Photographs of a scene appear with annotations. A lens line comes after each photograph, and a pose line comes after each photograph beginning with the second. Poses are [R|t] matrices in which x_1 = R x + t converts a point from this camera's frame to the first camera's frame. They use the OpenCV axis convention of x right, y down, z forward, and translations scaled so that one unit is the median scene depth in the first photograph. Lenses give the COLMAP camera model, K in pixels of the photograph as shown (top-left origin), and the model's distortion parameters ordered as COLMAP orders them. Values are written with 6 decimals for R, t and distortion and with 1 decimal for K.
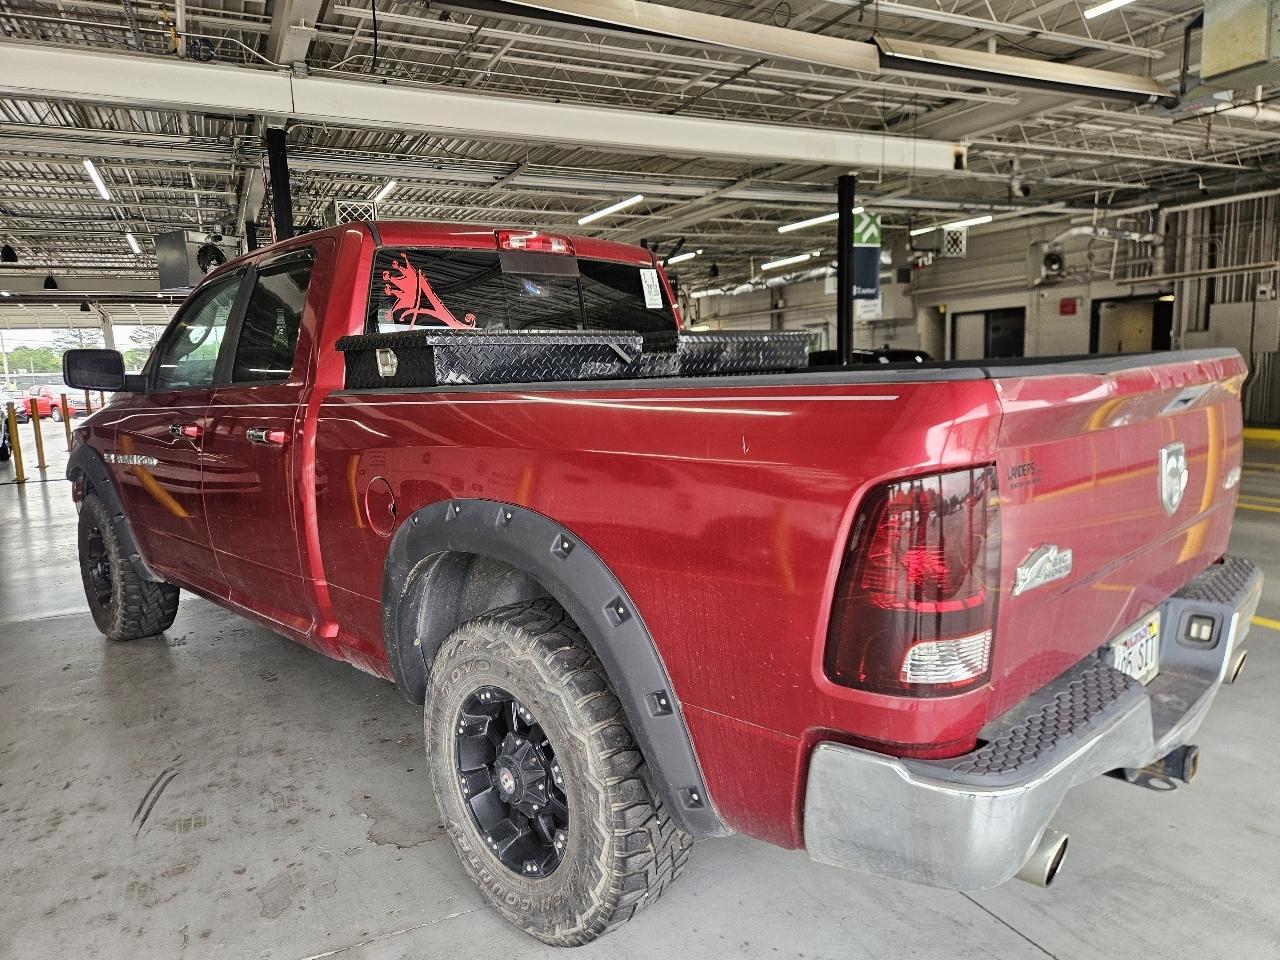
lens RADIAL K [[866.9, 0, 635.3], [0, 866.9, 473.4], [0, 0, 1]] dist [0.076260, -0.067187]
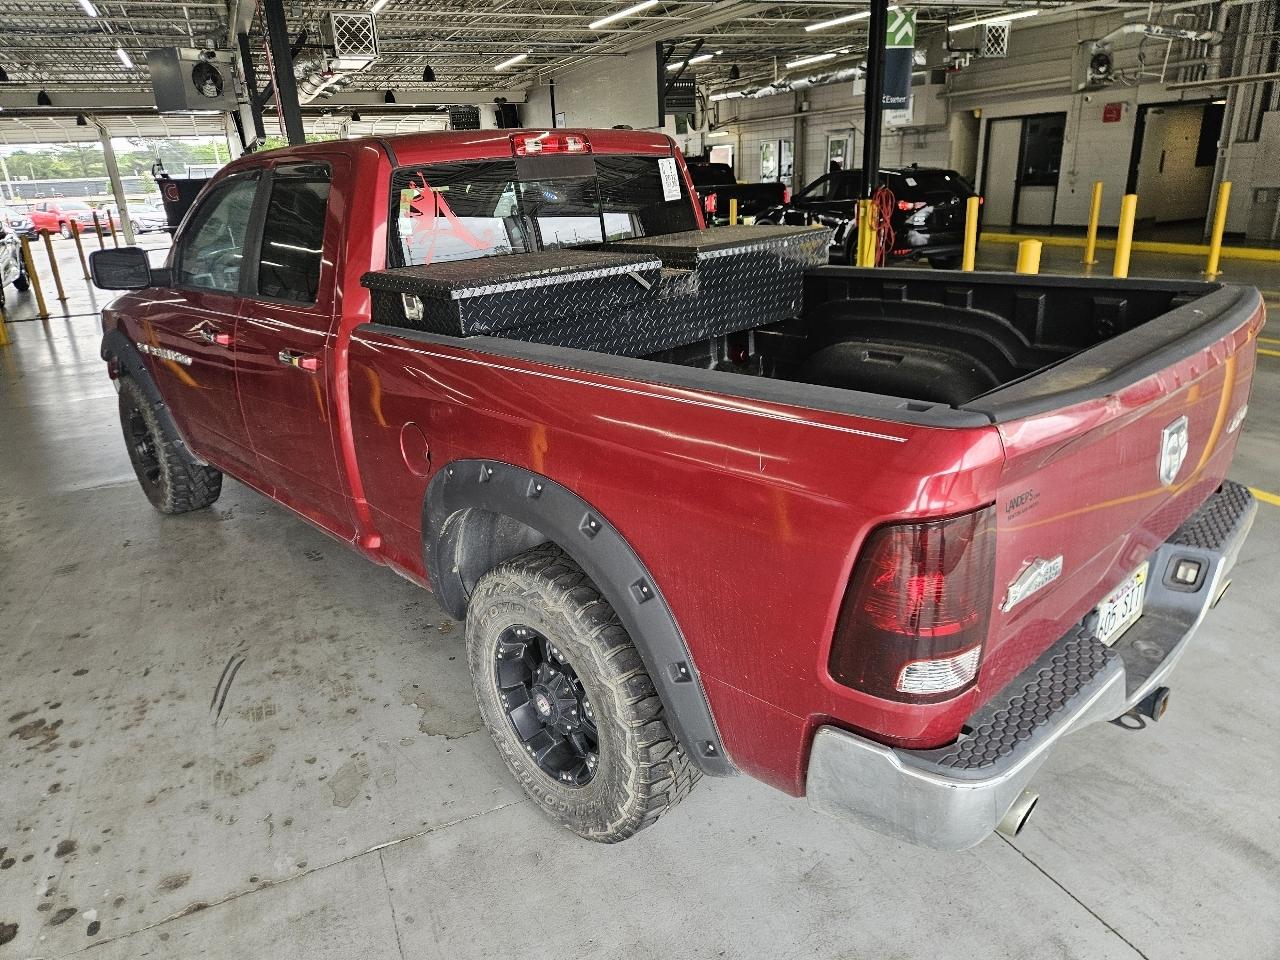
lens RADIAL K [[868.0, 0, 630.3], [0, 868.0, 440.4], [0, 0, 1]] dist [0.074262, -0.058185]
pose [[0.999725, -0.003042, -0.023269, -0.006251], [0.007413, 0.981725, 0.190159, -0.164177], [0.022265, -0.190279, 0.981478, -0.029709]]
